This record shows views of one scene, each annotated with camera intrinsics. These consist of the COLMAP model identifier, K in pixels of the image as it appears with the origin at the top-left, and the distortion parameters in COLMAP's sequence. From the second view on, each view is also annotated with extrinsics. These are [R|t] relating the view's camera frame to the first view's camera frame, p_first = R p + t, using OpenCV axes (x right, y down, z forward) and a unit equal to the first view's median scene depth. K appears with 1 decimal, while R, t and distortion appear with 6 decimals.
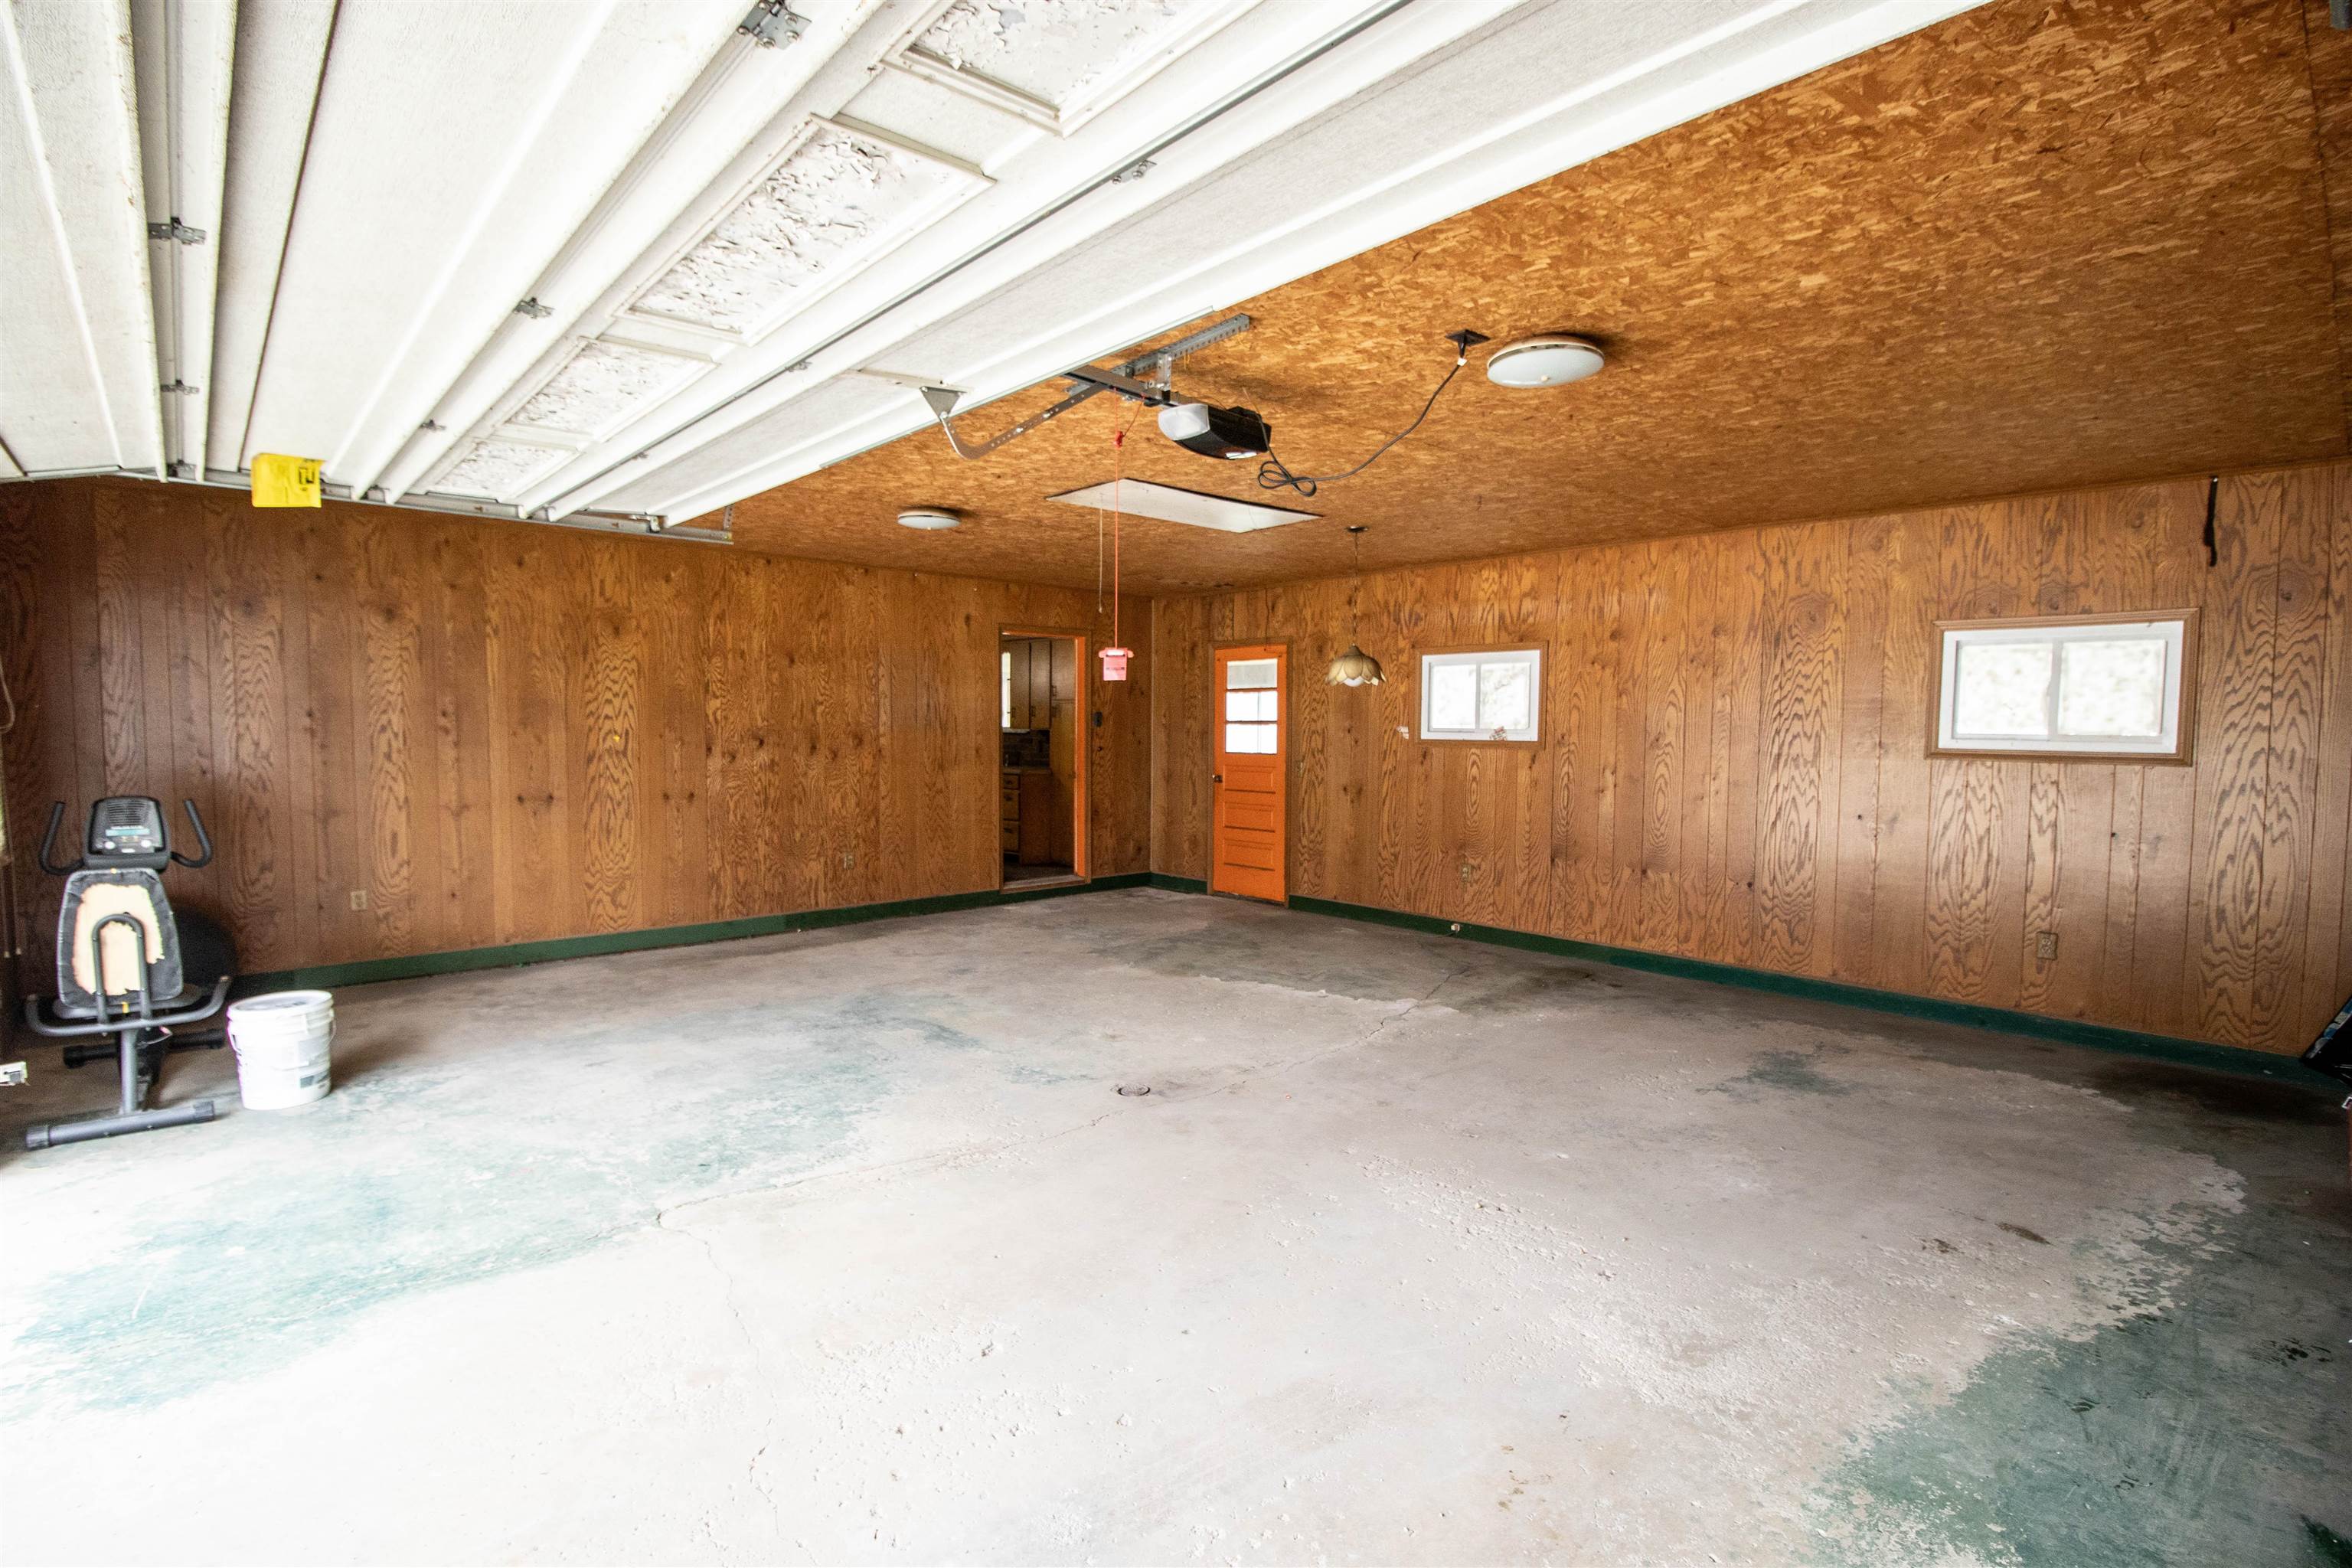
lens RADIAL K [[1111.7, 0, 1198.0], [0, 1111.7, 786.0], [0, 0, 1]] dist [0.000659, -0.016313]
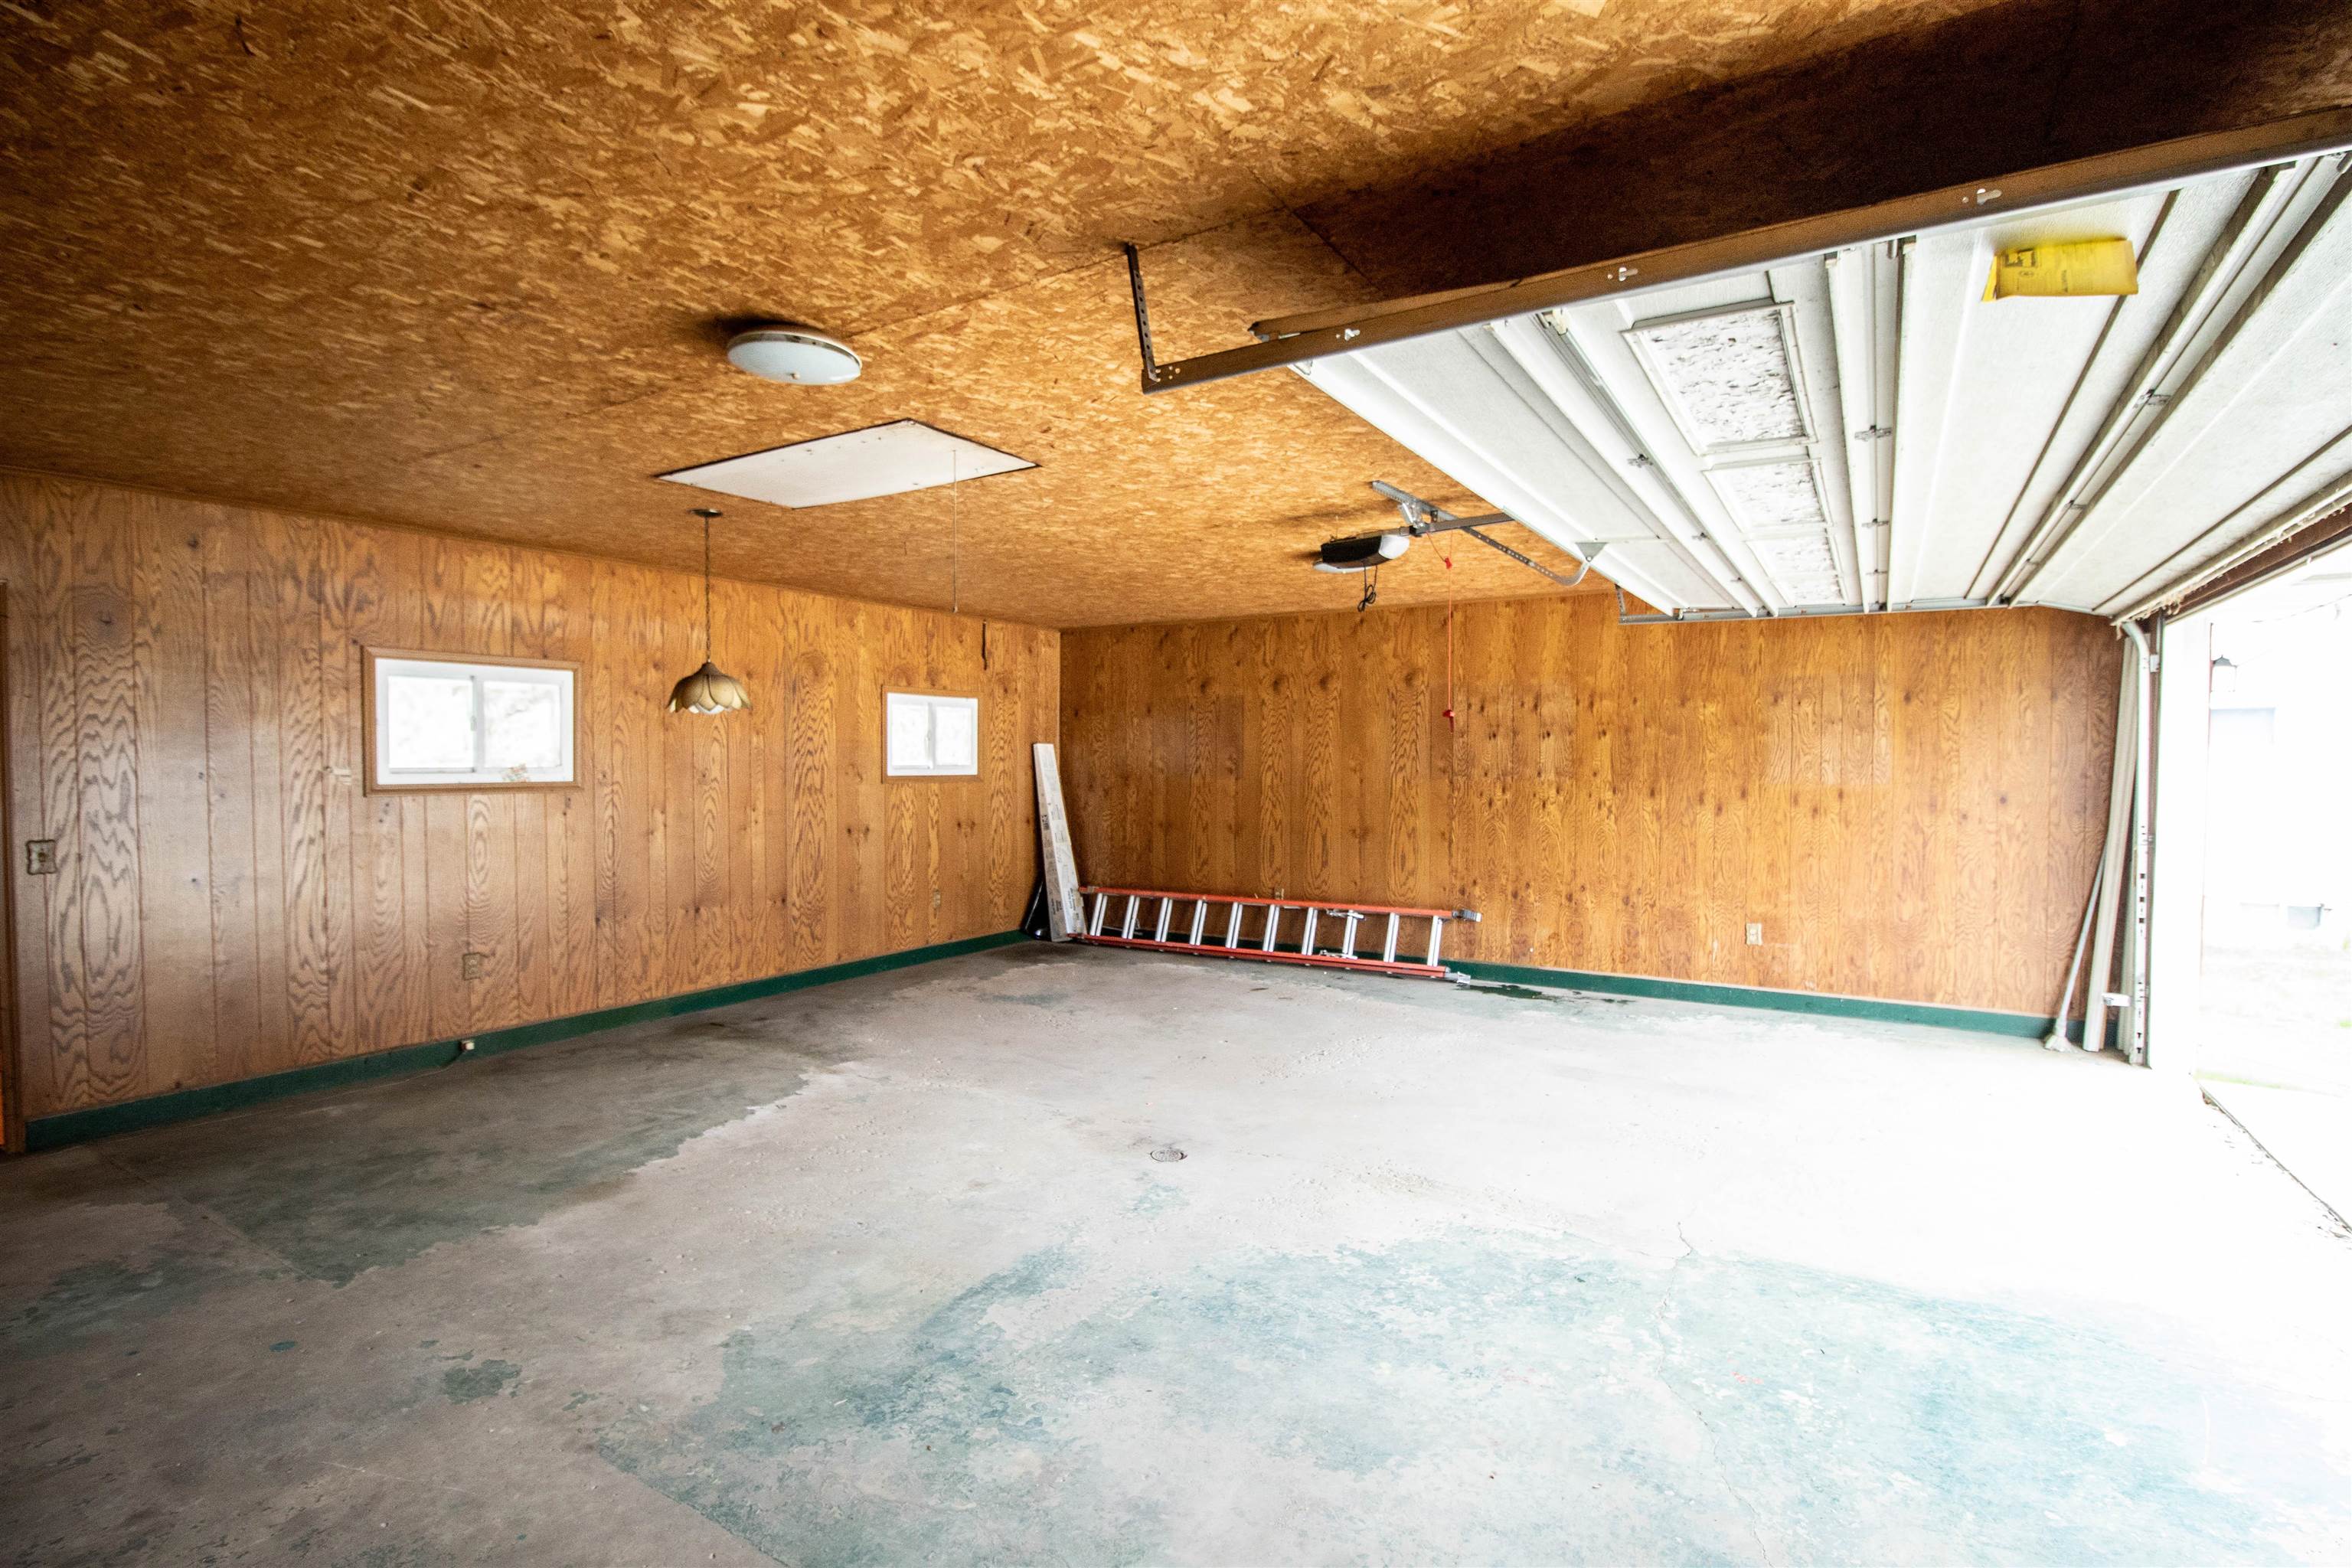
lens RADIAL K [[1111.7, 0, 1198.0], [0, 1111.7, 786.0], [0, 0, 1]] dist [0.000659, -0.016313]
pose [[-0.276845, -0.030333, 0.960436, -0.765154], [0.052174, 0.997553, 0.046544, -0.063456], [-0.959497, 0.062995, -0.274585, 0.970194]]
